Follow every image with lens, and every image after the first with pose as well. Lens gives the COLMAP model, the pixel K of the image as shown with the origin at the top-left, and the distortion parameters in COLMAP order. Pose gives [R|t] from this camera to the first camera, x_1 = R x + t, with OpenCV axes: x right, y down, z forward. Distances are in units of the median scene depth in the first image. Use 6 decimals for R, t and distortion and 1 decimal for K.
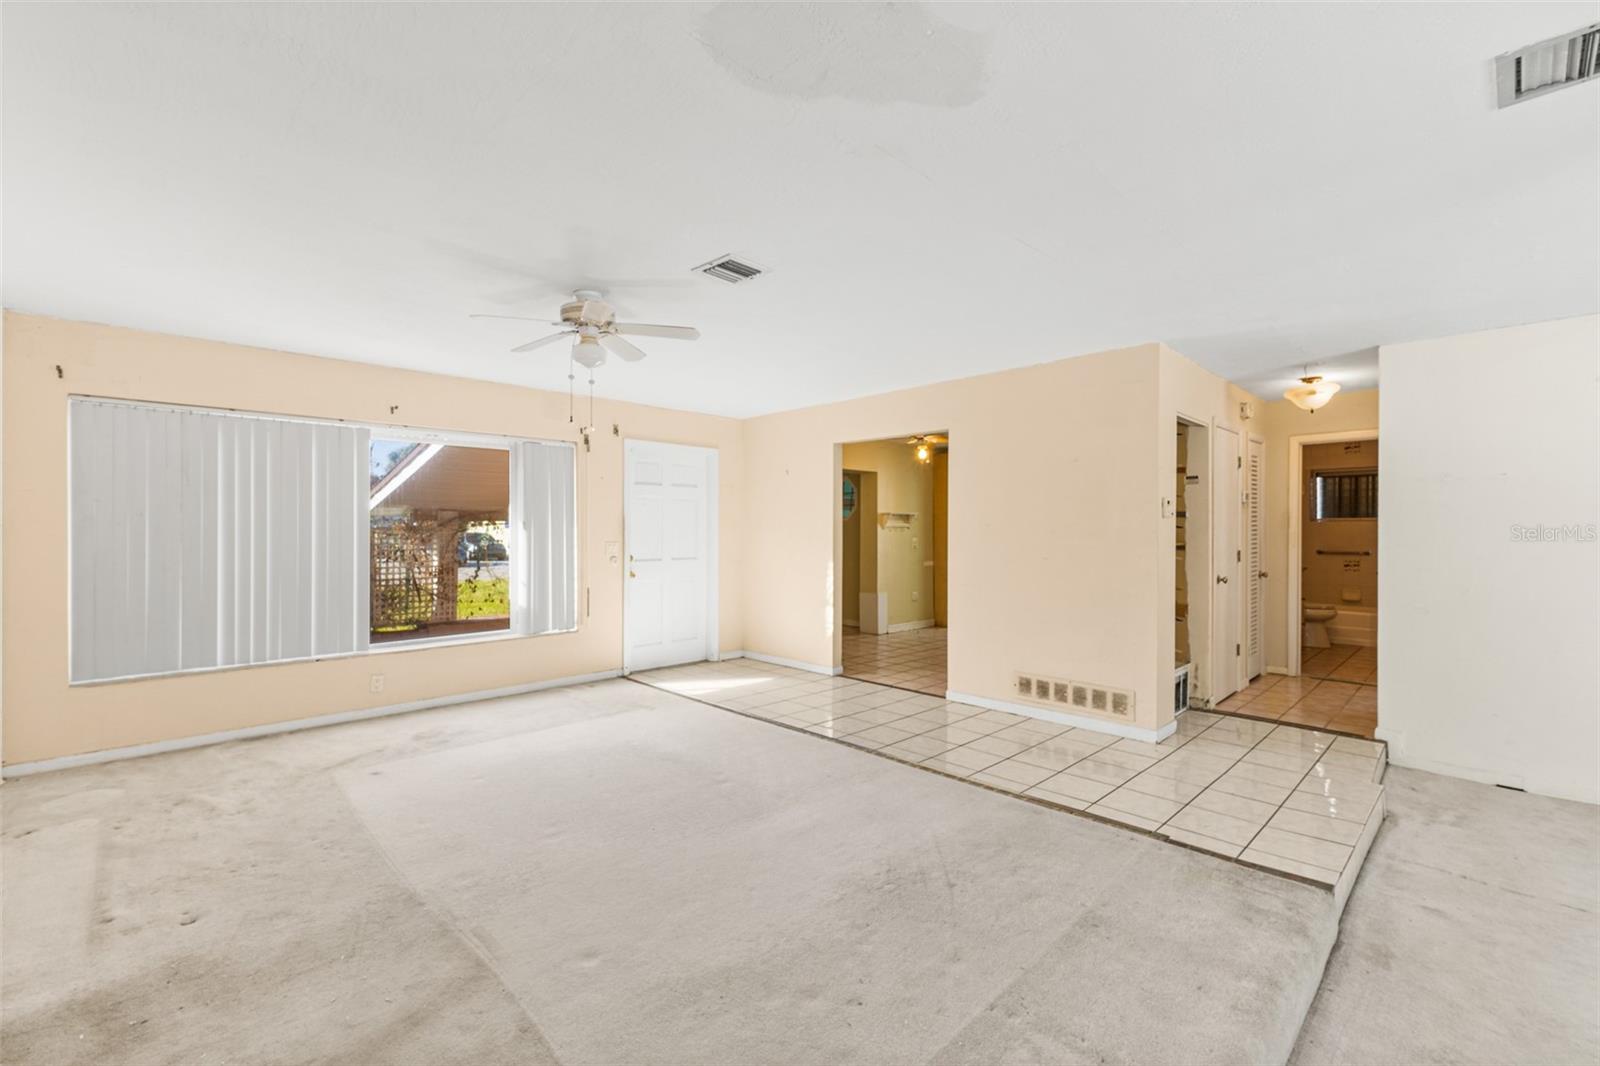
lens RADIAL K [[678.4, 0, 792.5], [0, 678.4, 531.3], [0, 0, 1]] dist [0.002308, -0.000239]
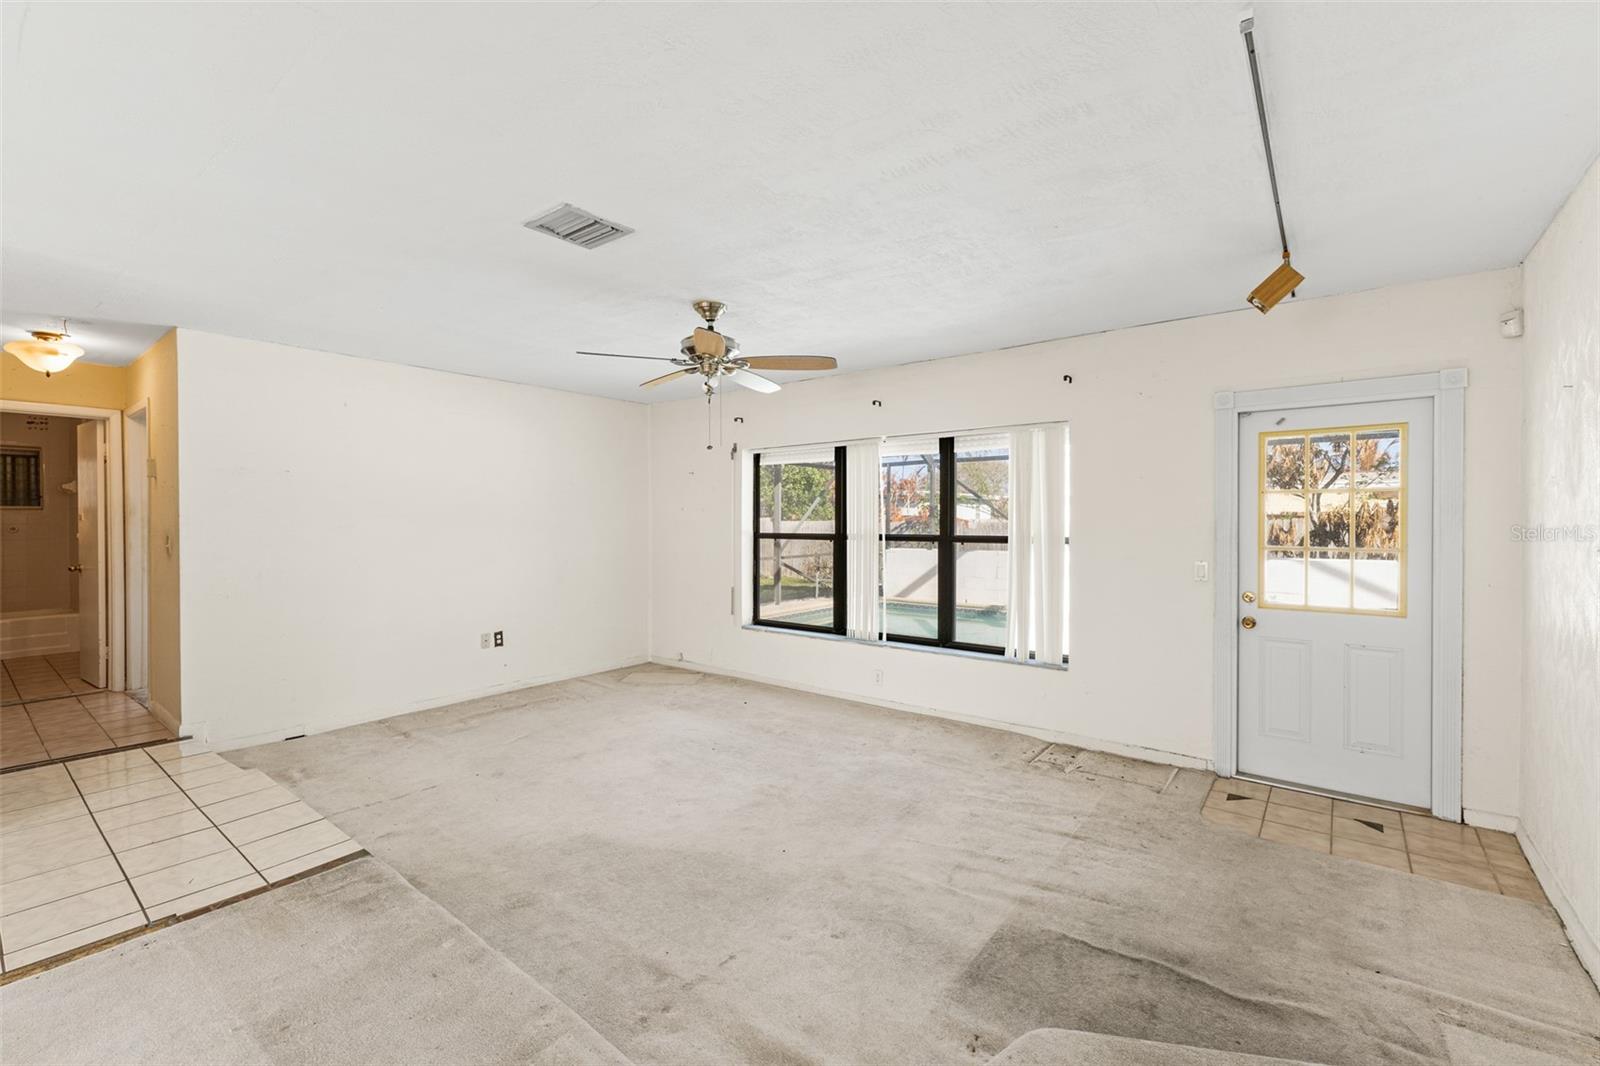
lens RADIAL K [[678.4, 0, 792.5], [0, 678.4, 531.3], [0, 0, 1]] dist [0.002308, -0.000239]
pose [[-0.131252, -0.019459, 0.991158, -0.263384], [0.006459, 0.999769, 0.020483, 0.000244], [-0.991328, 0.009090, -0.131096, 0.350975]]
